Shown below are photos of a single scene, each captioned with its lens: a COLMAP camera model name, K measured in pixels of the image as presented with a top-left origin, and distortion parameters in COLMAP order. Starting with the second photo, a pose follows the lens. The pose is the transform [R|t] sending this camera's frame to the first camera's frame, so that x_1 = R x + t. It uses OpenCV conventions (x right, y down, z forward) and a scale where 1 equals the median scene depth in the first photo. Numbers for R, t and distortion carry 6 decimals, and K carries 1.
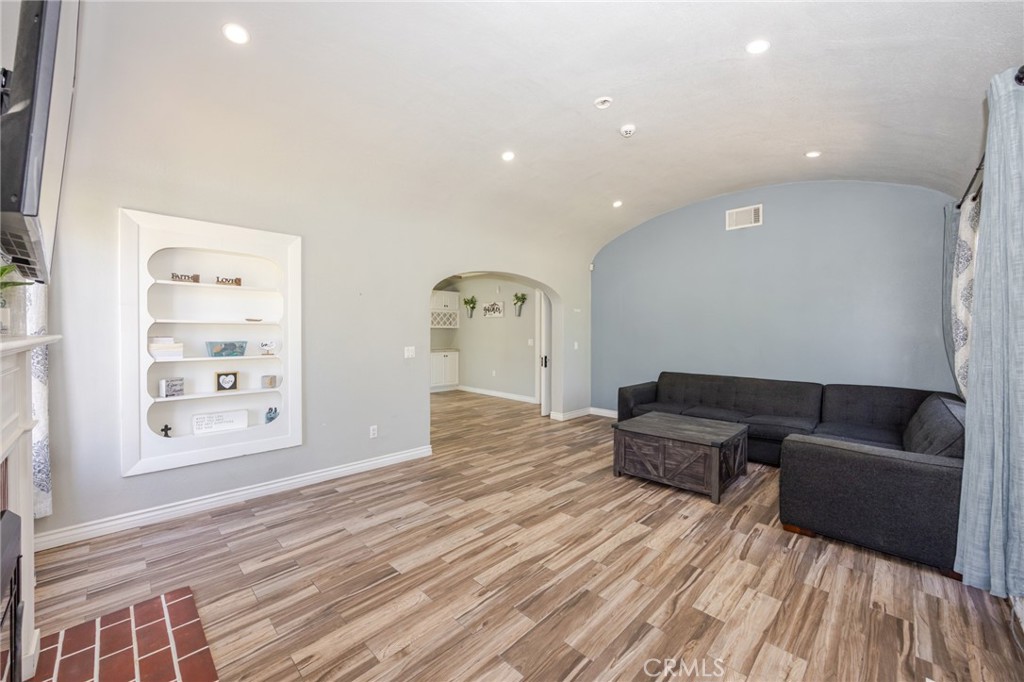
lens RADIAL K [[397.4, 0, 505.0], [0, 397.4, 335.8], [0, 0, 1]] dist [-0.006965, 0.000194]
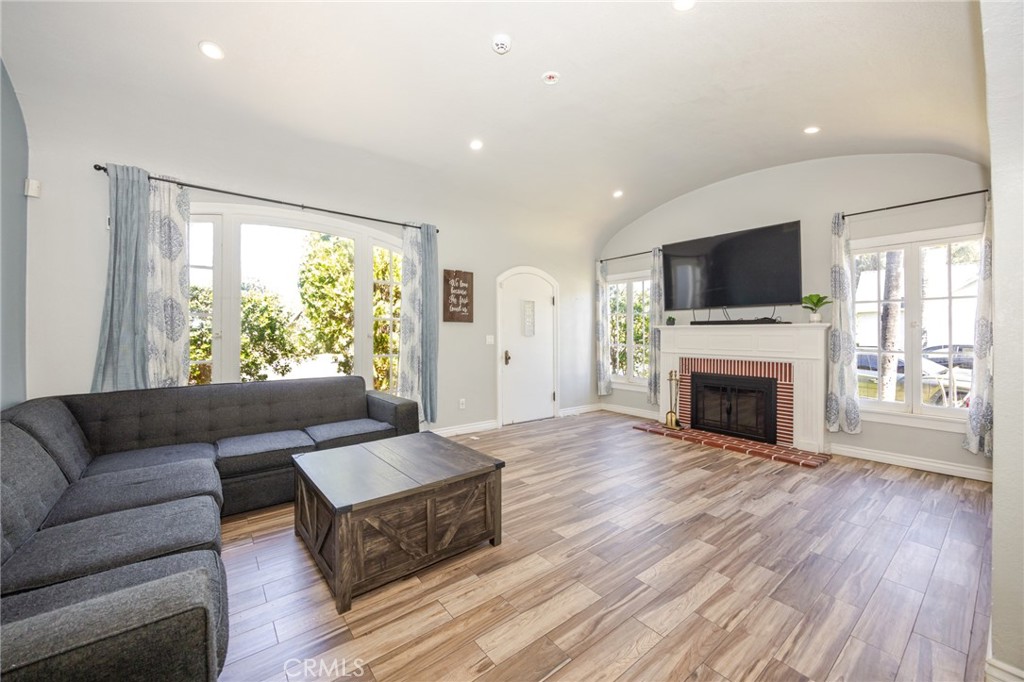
lens RADIAL K [[397.4, 0, 507.2], [0, 397.4, 333.7], [0, 0, 1]] dist [-0.006965, 0.000194]
pose [[-0.992379, -0.004318, 0.123151, 0.224266], [-0.002746, 0.999913, 0.012930, 0.017887], [-0.123196, 0.012493, -0.992304, 1.911371]]
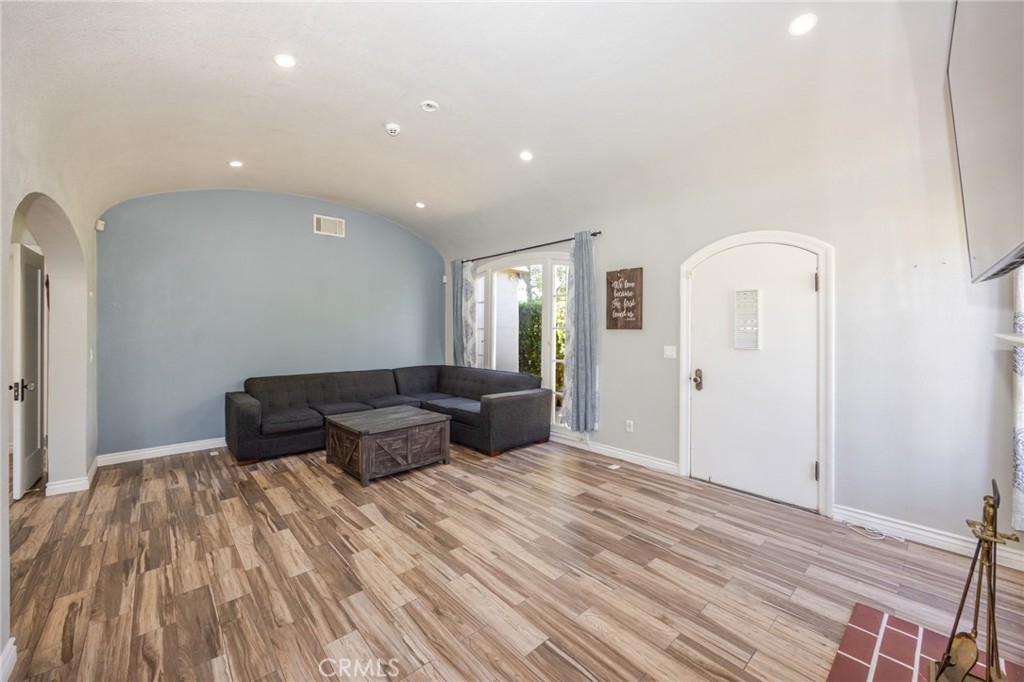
lens RADIAL K [[397.4, 0, 506.0], [0, 397.4, 331.9], [0, 0, 1]] dist [-0.006965, 0.000194]
pose [[0.061187, -0.004083, 0.998118, -0.736624], [0.012812, 0.999912, 0.003305, -0.007343], [-0.998044, 0.012585, 0.061233, 0.723082]]
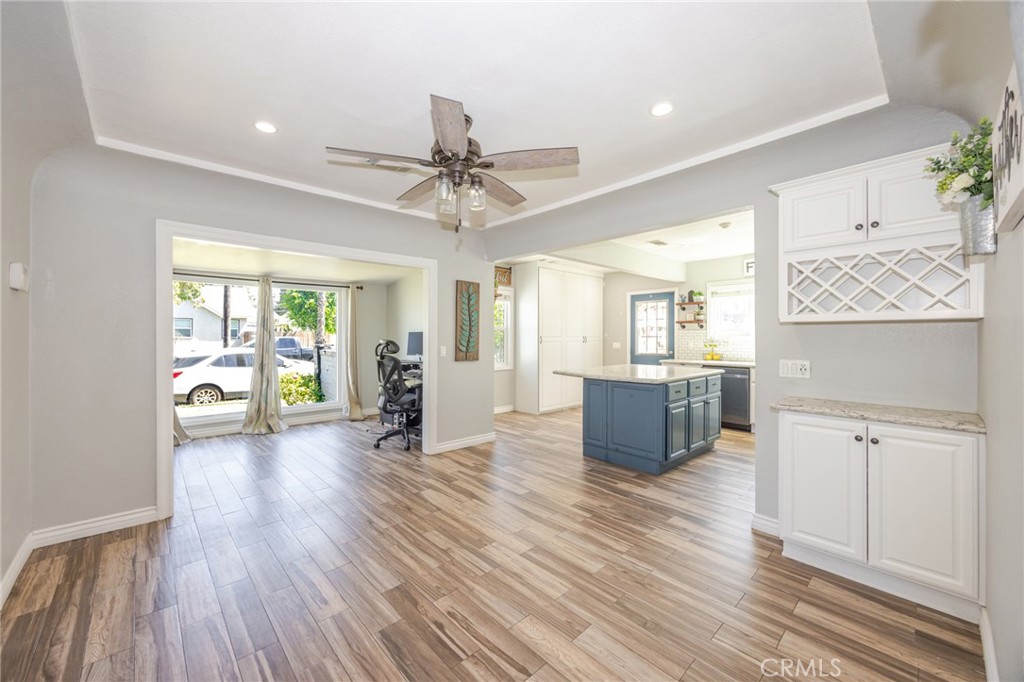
lens RADIAL K [[397.4, 0, 508.4], [0, 397.4, 334.0], [0, 0, 1]] dist [-0.006965, 0.000194]
pose [[-0.030250, -0.010761, -0.999484, 0.253011], [-0.014876, 0.999836, -0.010315, -0.015980], [0.999432, 0.014556, -0.030405, 2.251139]]
